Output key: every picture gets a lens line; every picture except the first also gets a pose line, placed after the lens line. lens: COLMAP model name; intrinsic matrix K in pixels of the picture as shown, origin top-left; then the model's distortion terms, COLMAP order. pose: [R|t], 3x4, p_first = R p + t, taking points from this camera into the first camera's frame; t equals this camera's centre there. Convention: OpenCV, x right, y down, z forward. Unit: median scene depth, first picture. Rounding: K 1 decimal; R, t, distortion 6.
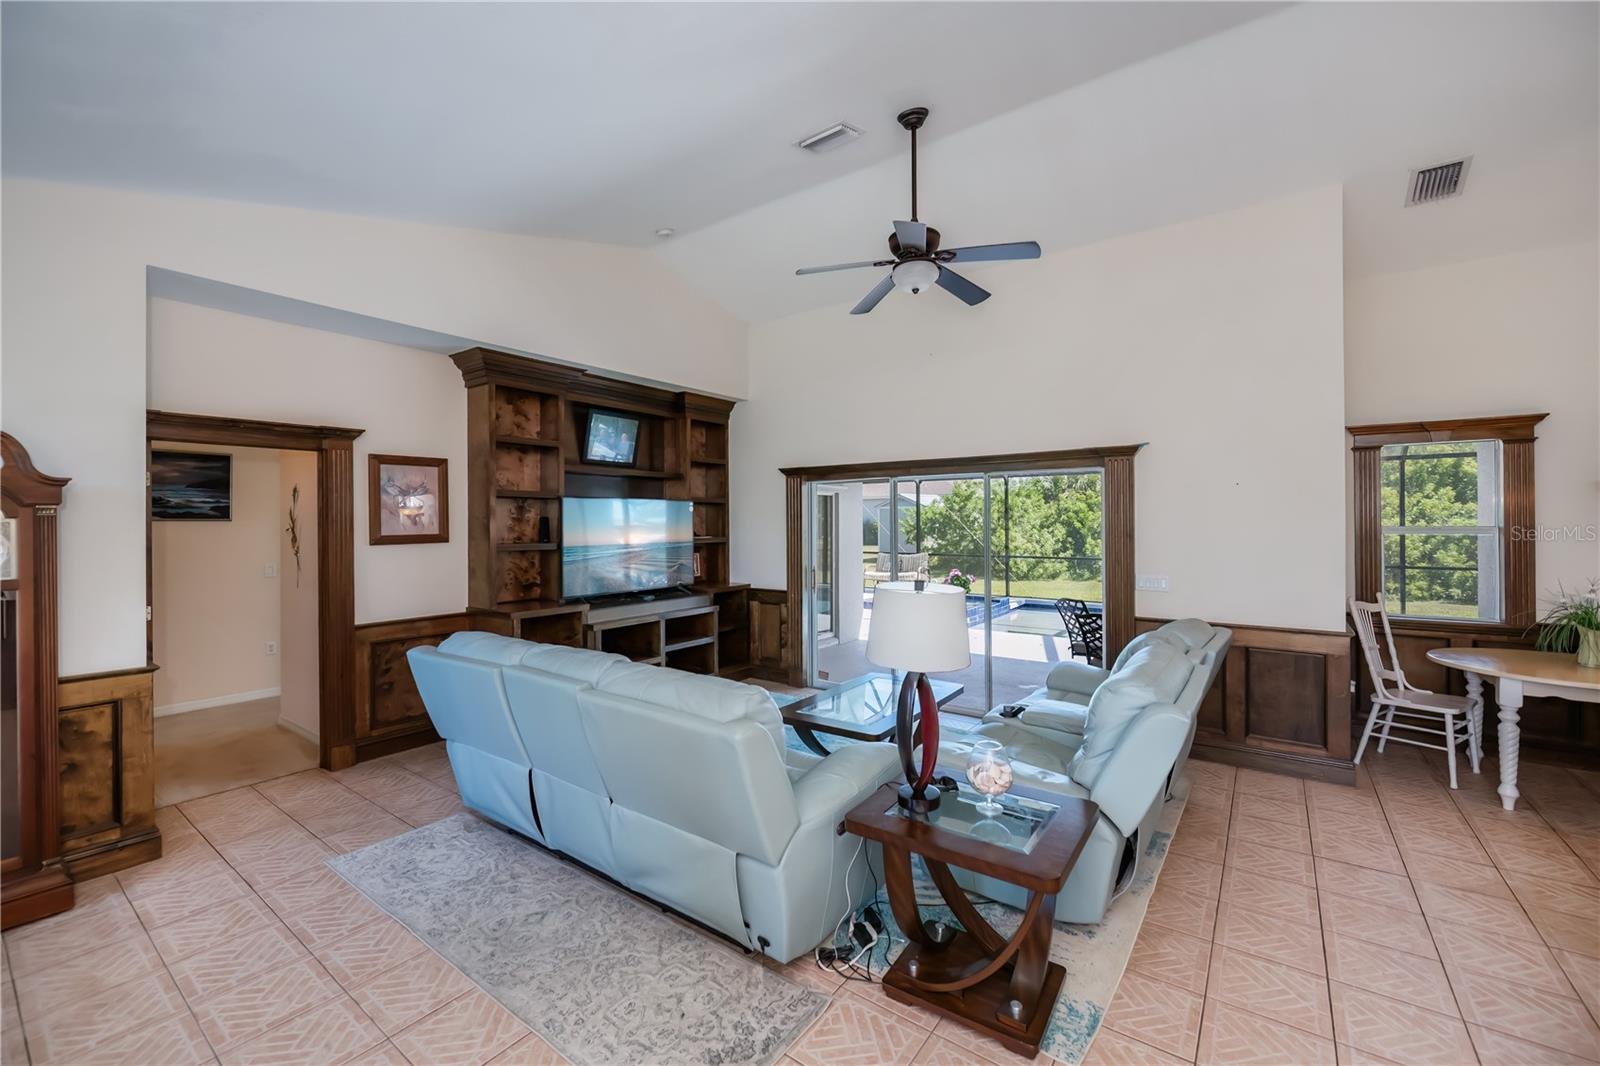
lens RADIAL K [[647.2, 0, 805.7], [0, 647.2, 523.5], [0, 0, 1]] dist [0.000835, 0.000071]
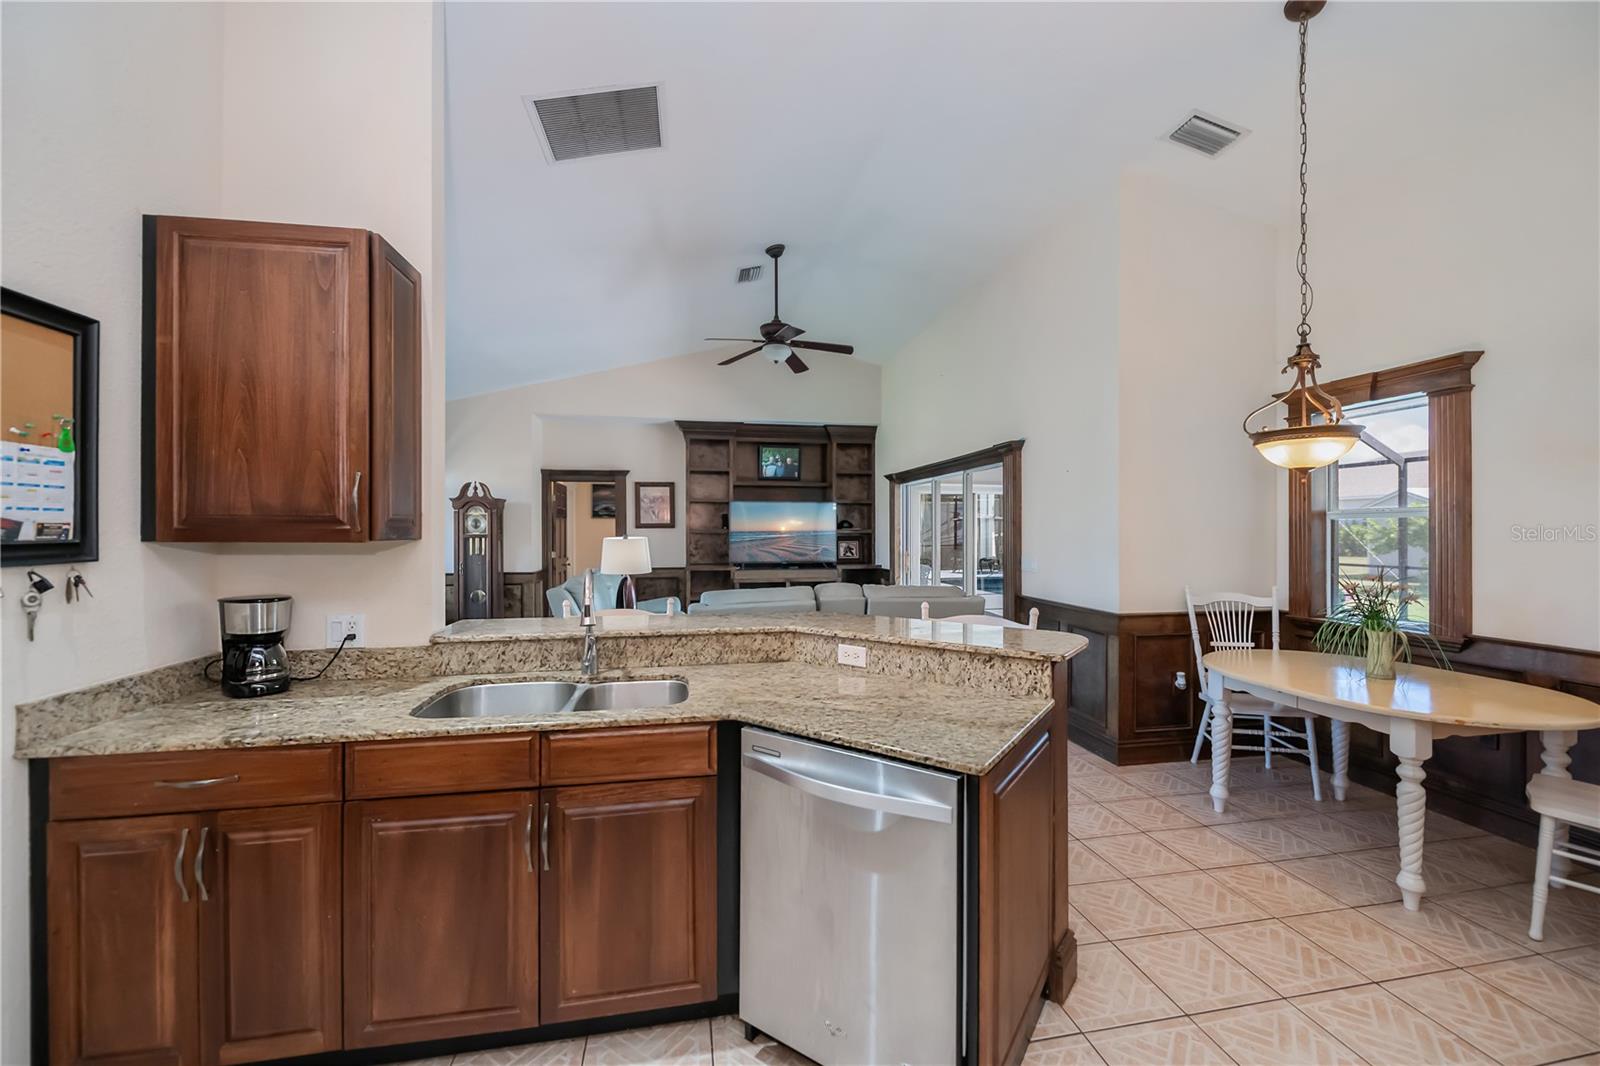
lens RADIAL K [[638.2, 0, 802.2], [0, 638.2, 534.0], [0, 0, 1]] dist [-0.000052, -0.000184]
pose [[0.722646, 0.007988, -0.691172, 0.900925], [-0.005180, 0.999968, 0.006141, 0.031110], [0.691199, -0.000857, 0.722664, -0.044398]]
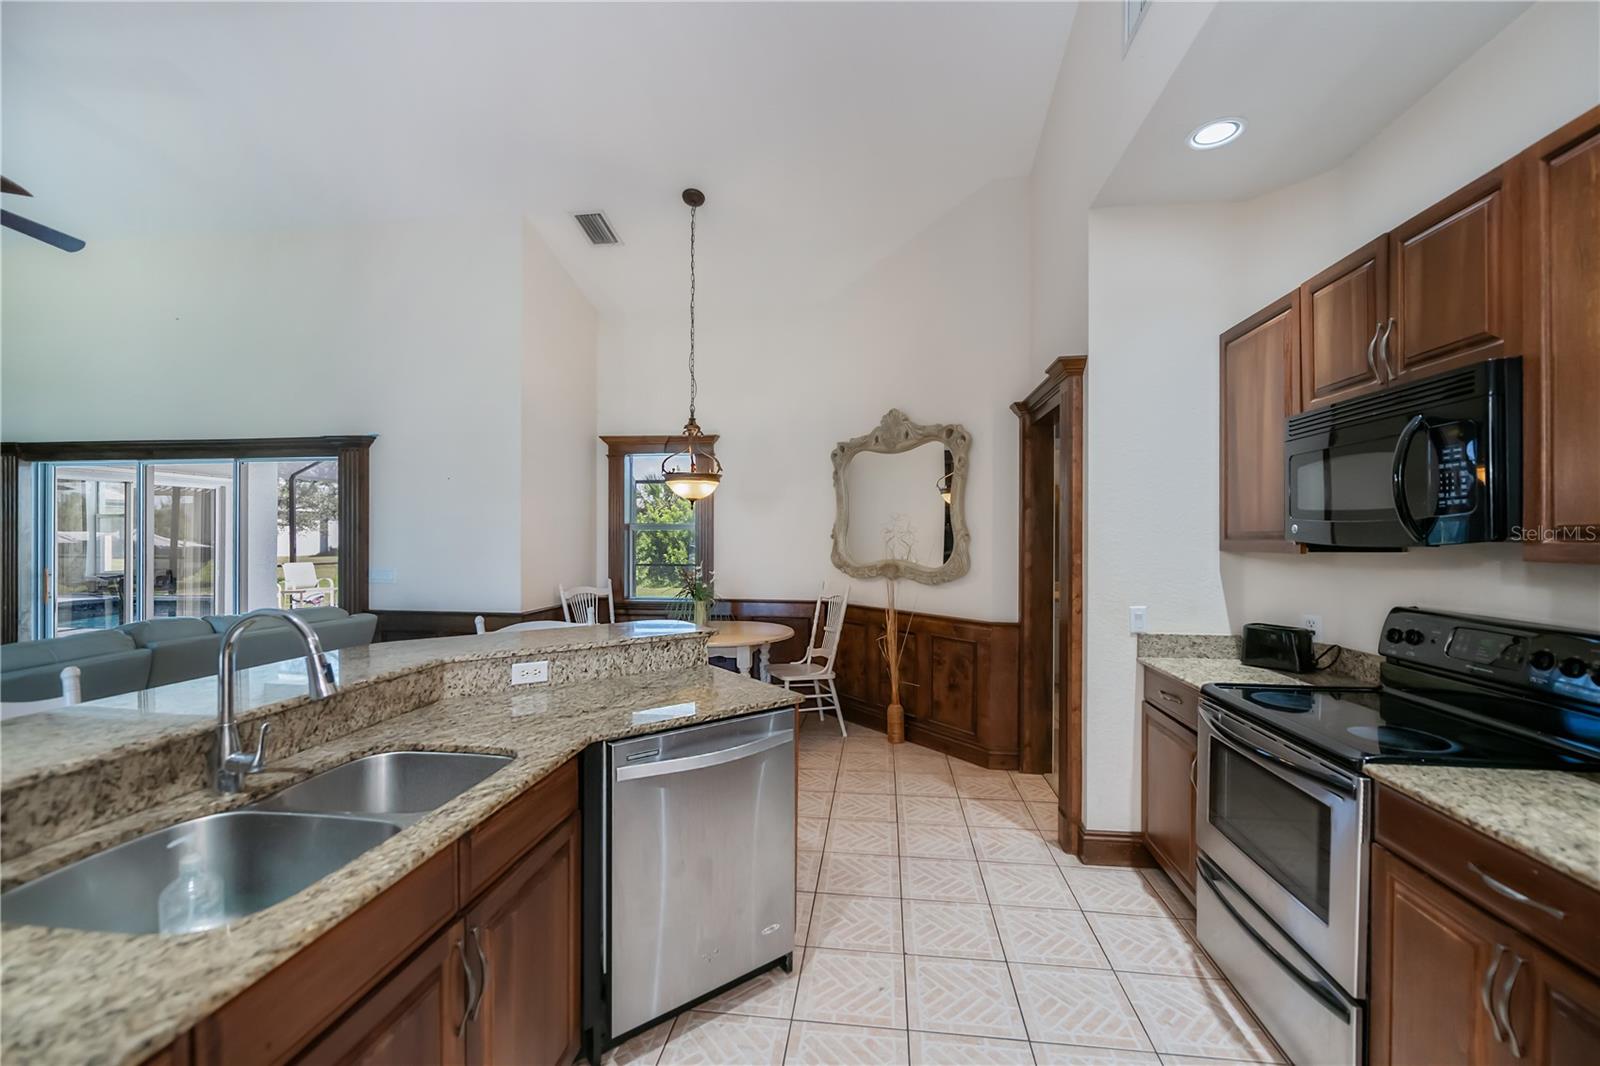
lens RADIAL K [[650.2, 0, 810.6], [0, 650.2, 535.6], [0, 0, 1]] dist [0.004207, -0.004655]
pose [[0.874939, 0.006555, 0.484188, 0.559615], [-0.005091, 0.999978, -0.004338, 0.028040], [-0.484206, 0.001331, 0.874953, -0.172693]]
